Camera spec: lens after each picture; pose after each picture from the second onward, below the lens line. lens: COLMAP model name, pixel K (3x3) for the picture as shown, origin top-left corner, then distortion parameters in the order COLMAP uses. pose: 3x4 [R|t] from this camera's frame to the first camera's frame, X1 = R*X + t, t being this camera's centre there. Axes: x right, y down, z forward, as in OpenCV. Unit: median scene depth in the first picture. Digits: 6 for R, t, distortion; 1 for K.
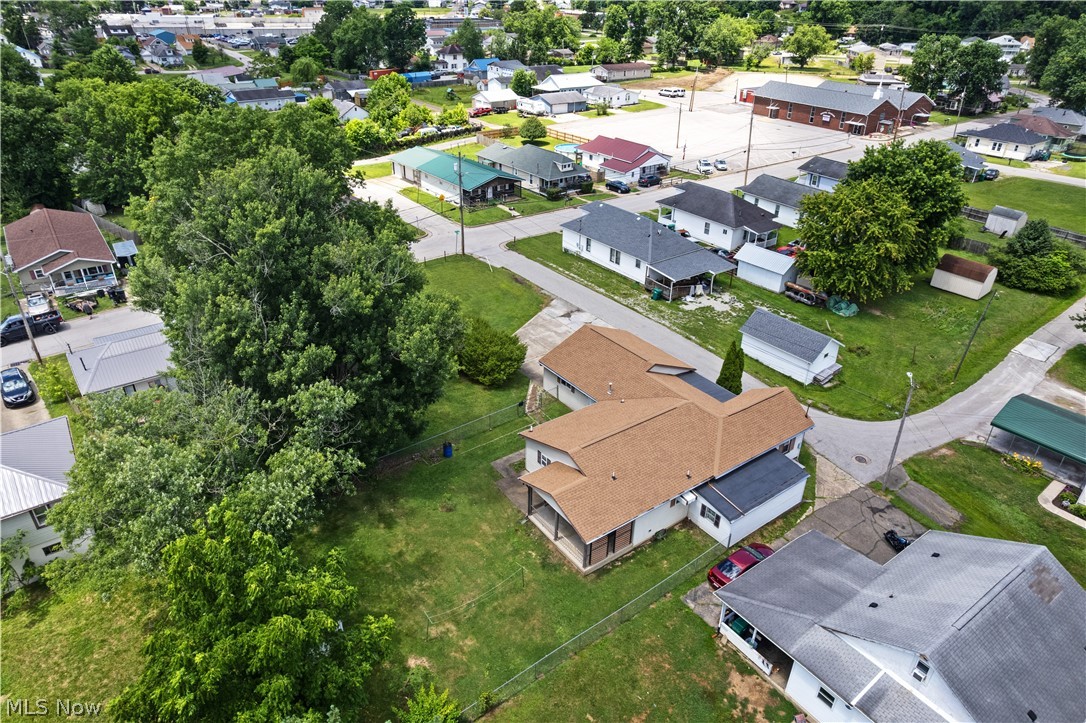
lens RADIAL K [[692.8, 0, 543.0], [0, 692.8, 361.5], [0, 0, 1]] dist [-0.078140, 0.073605]
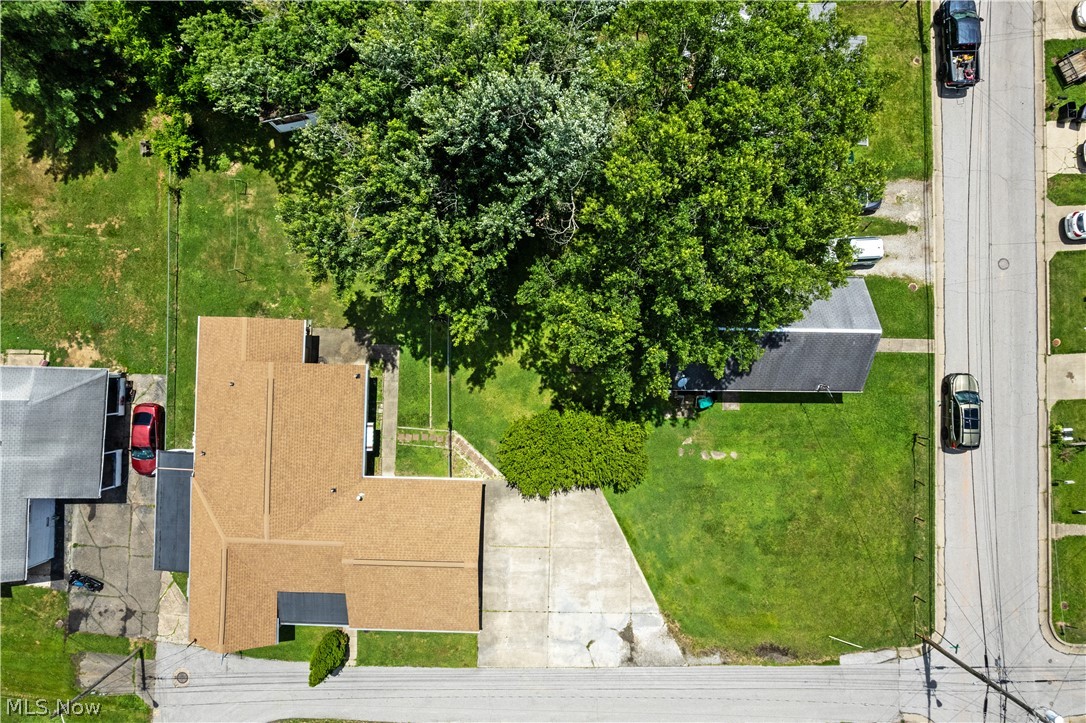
lens RADIAL K [[692.8, 0, 543.0], [0, 692.8, 361.5], [0, 0, 1]] dist [-0.078140, 0.073605]
pose [[-0.609697, 0.792019, -0.031234, -0.109681], [-0.403831, -0.276479, 0.872055, -0.564652], [0.682049, 0.544303, 0.488410, 0.499289]]
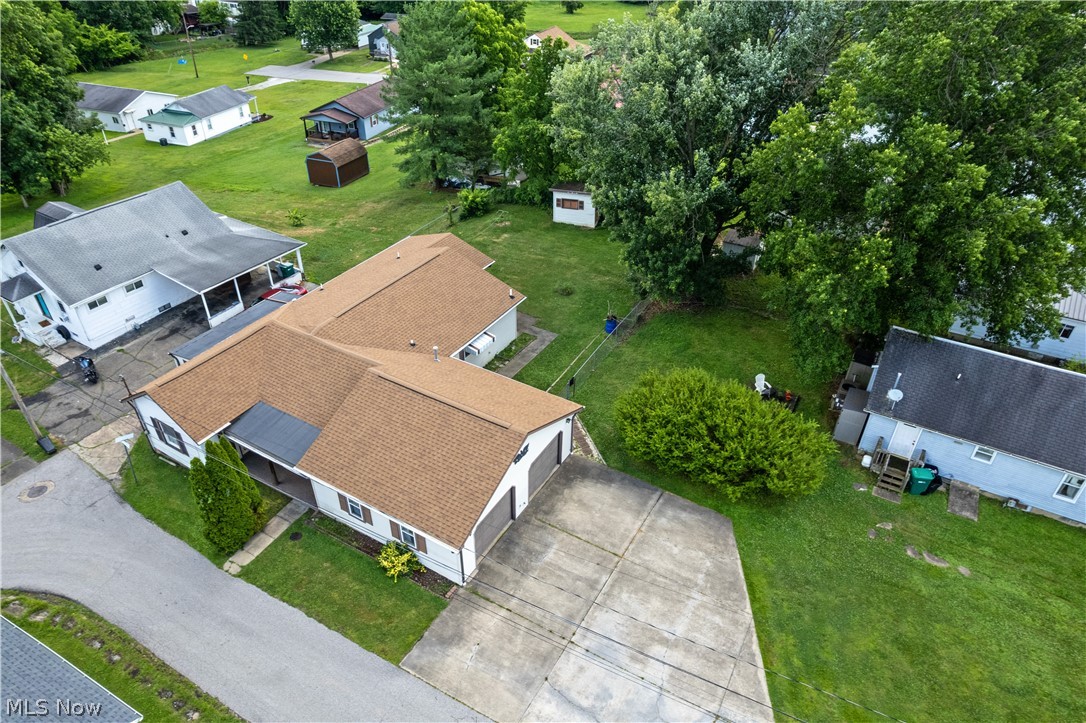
lens RADIAL K [[692.8, 0, 543.0], [0, 692.8, 361.5], [0, 0, 1]] dist [-0.078140, 0.073605]
pose [[-0.917428, 0.206671, -0.340018, 0.174610], [-0.216746, 0.457054, 0.862626, -0.418324], [0.333687, 0.865095, -0.374519, 0.983844]]
